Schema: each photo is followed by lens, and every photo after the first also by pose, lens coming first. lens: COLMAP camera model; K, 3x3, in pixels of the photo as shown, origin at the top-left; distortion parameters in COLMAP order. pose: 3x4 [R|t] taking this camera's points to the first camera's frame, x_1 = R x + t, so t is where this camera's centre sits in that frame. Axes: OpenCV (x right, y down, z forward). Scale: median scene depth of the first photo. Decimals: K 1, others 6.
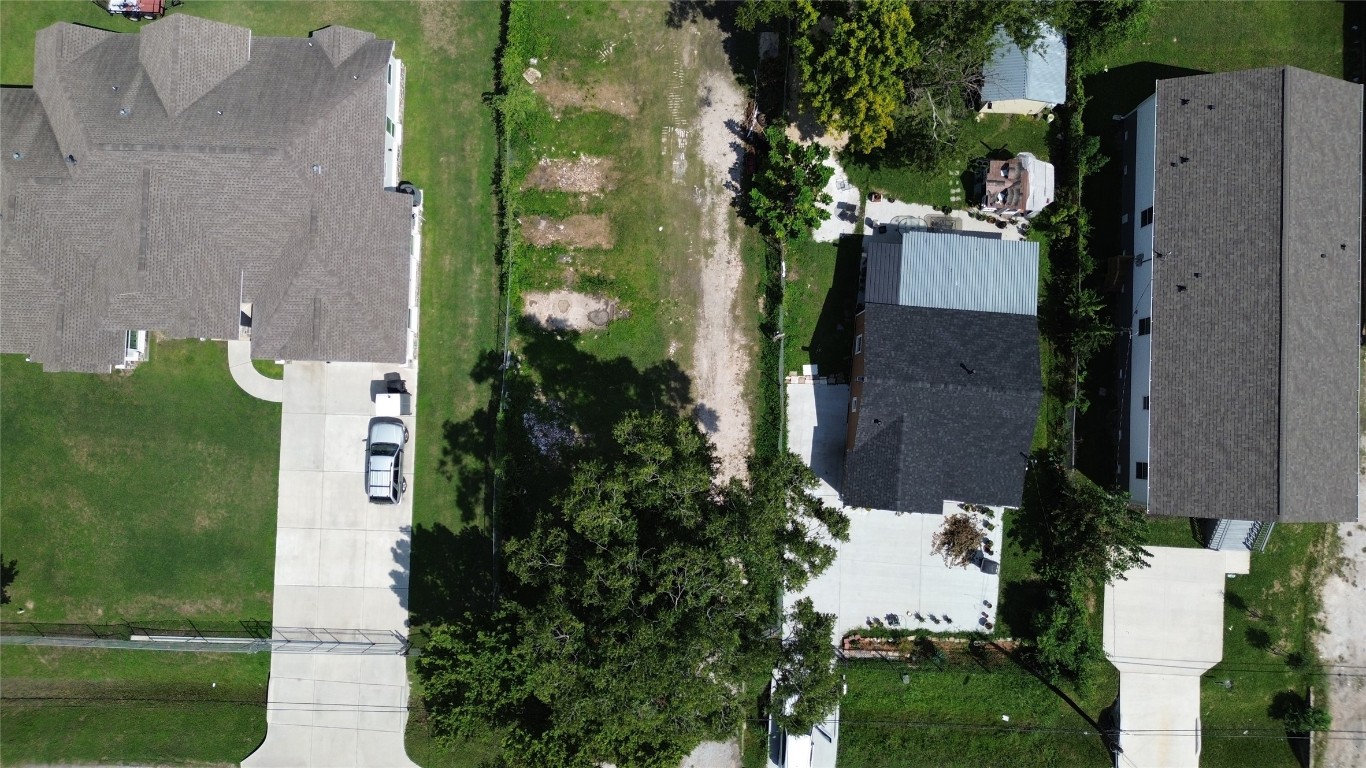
lens RADIAL K [[955.5, 0, 681.9], [0, 955.5, 388.3], [0, 0, 1]] dist [0.055458, -0.057250]
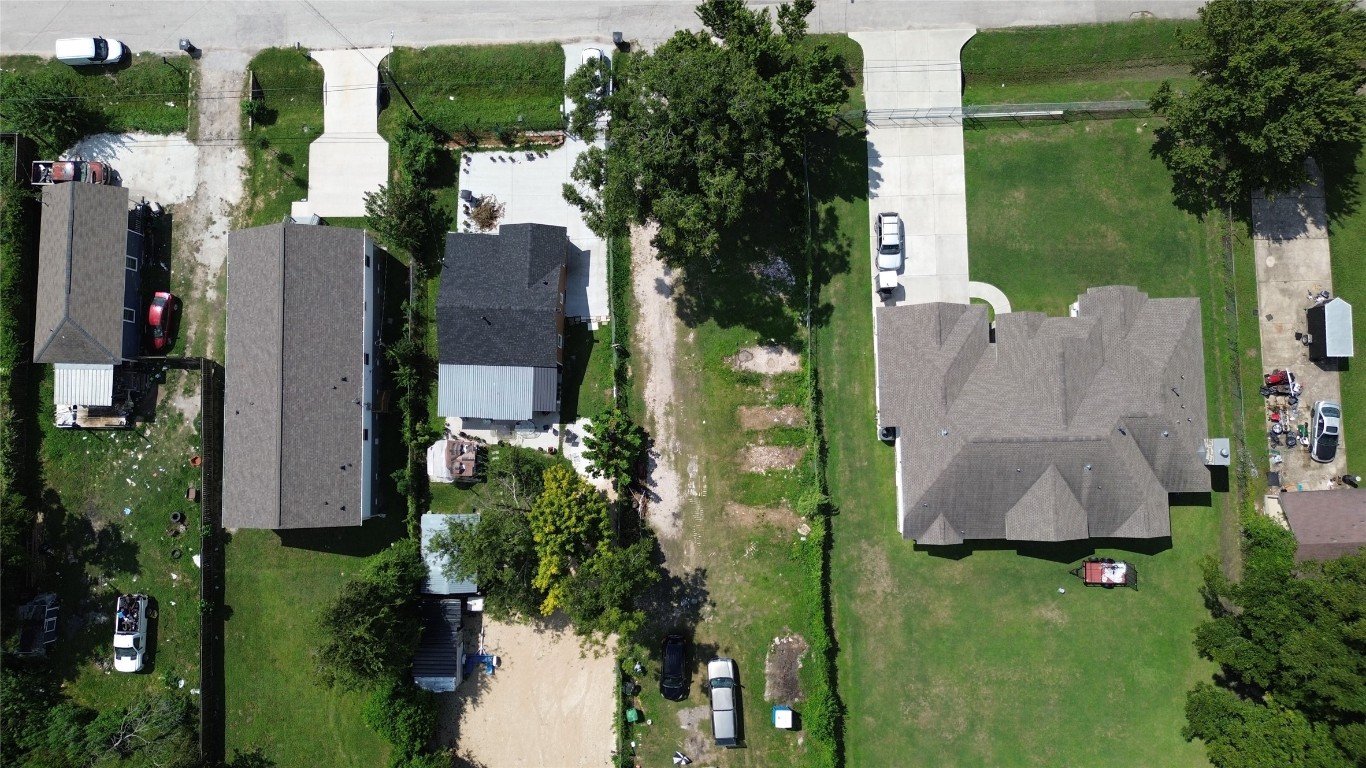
lens RADIAL K [[955.5, 0, 674.6], [0, 955.5, 386.6], [0, 0, 1]] dist [0.055458, -0.057250]
pose [[-0.997586, 0.052311, 0.045660, -0.046691], [-0.046923, -0.992599, 0.112007, -0.276577], [0.051181, 0.109594, 0.992658, -0.391907]]
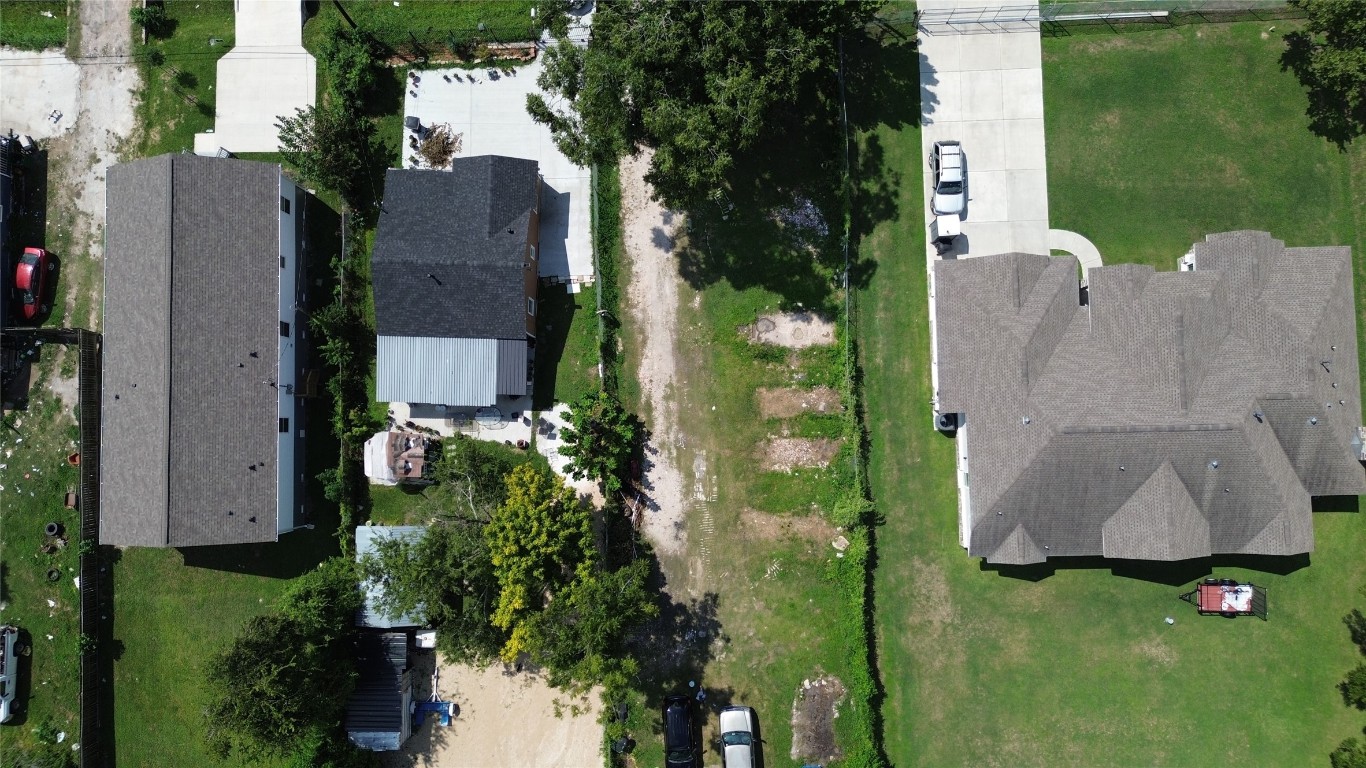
lens RADIAL K [[955.5, 0, 676.9], [0, 955.5, 385.6], [0, 0, 1]] dist [0.055458, -0.057250]
pose [[-0.997160, 0.055403, 0.051021, -0.038460], [-0.050088, -0.993713, 0.100124, -0.256066], [0.056248, 0.097284, 0.993666, -0.100305]]
